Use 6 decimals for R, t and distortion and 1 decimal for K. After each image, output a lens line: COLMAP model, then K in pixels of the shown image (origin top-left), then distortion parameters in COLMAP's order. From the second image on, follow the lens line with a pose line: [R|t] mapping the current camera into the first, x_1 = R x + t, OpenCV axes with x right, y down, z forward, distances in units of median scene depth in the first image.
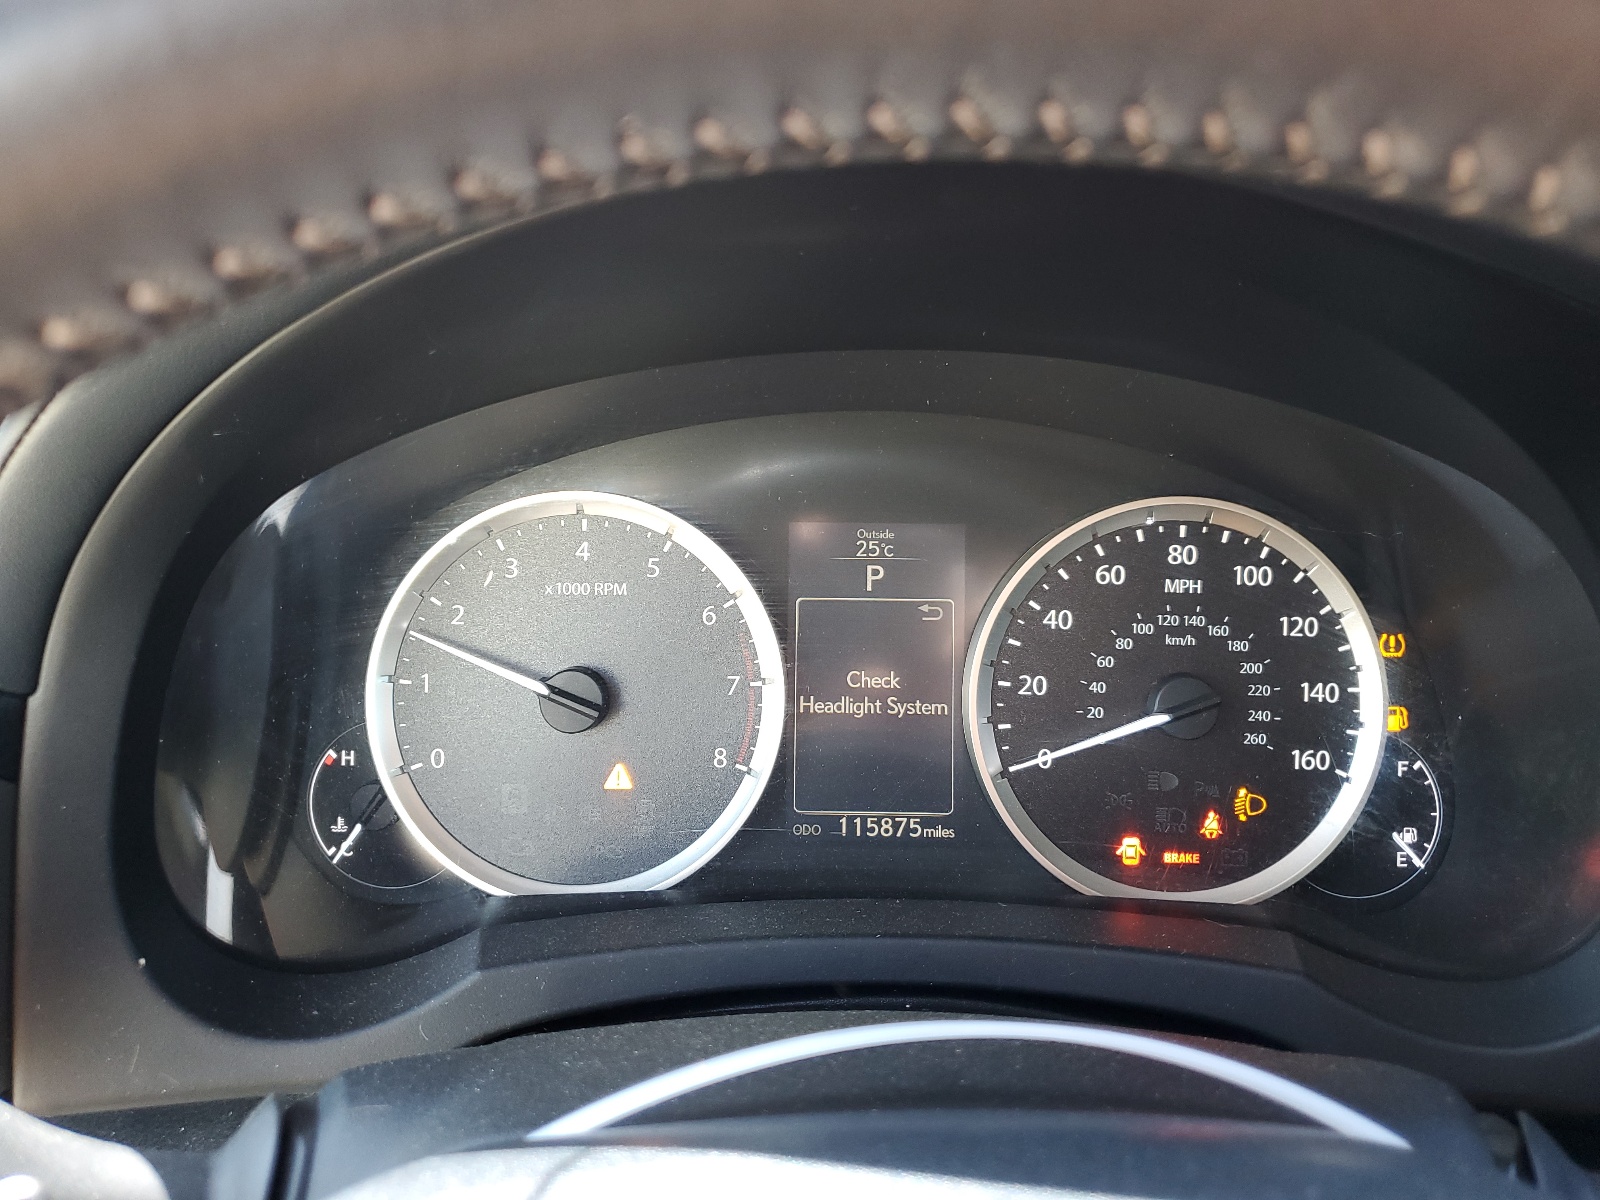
lens RADIAL K [[1219.7, 0, 801.9], [0, 1219.7, 600.2], [0, 0, 1]] dist [-0.010340, -0.002011]
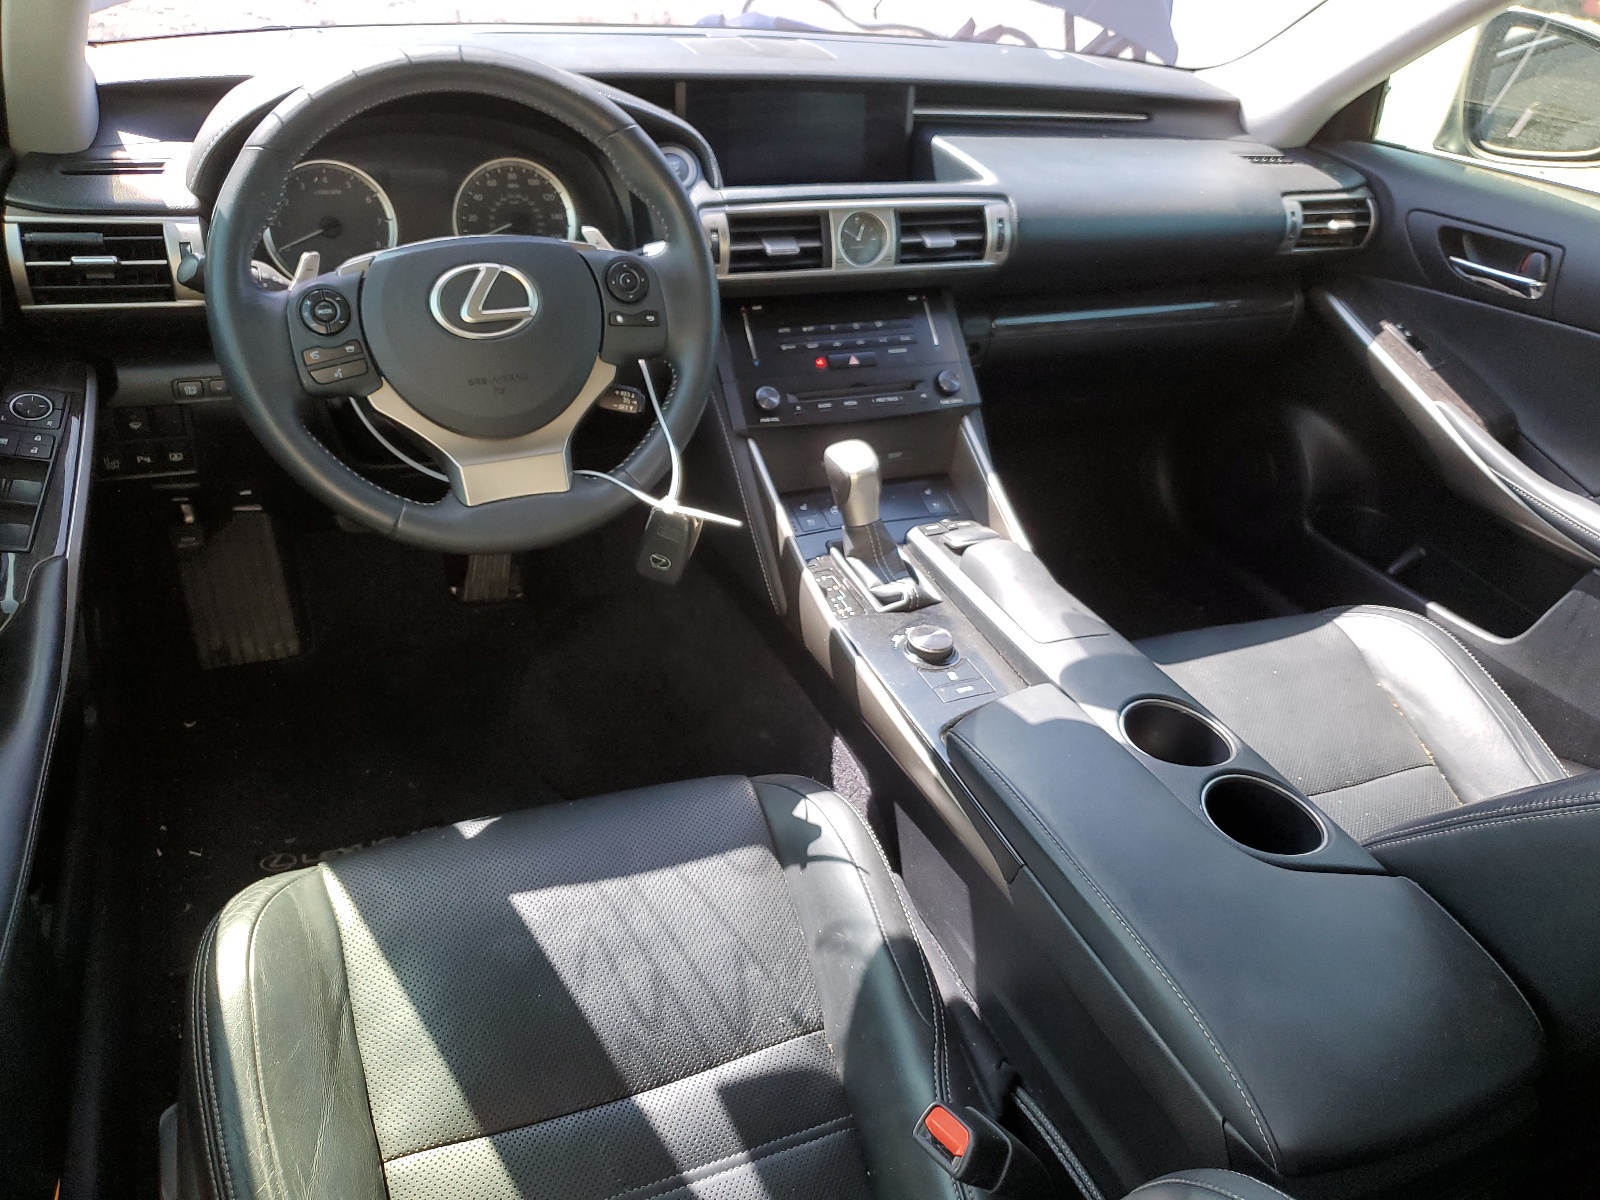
lens RADIAL K [[1219.7, 0, 803.4], [0, 1219.7, 596.0], [0, 0, 1]] dist [-0.010340, -0.002011]
pose [[0.916998, -0.152905, 0.368421, -0.380104], [0.025196, 0.943973, 0.329060, -0.028644], [-0.398094, -0.292465, 0.869474, -2.651709]]
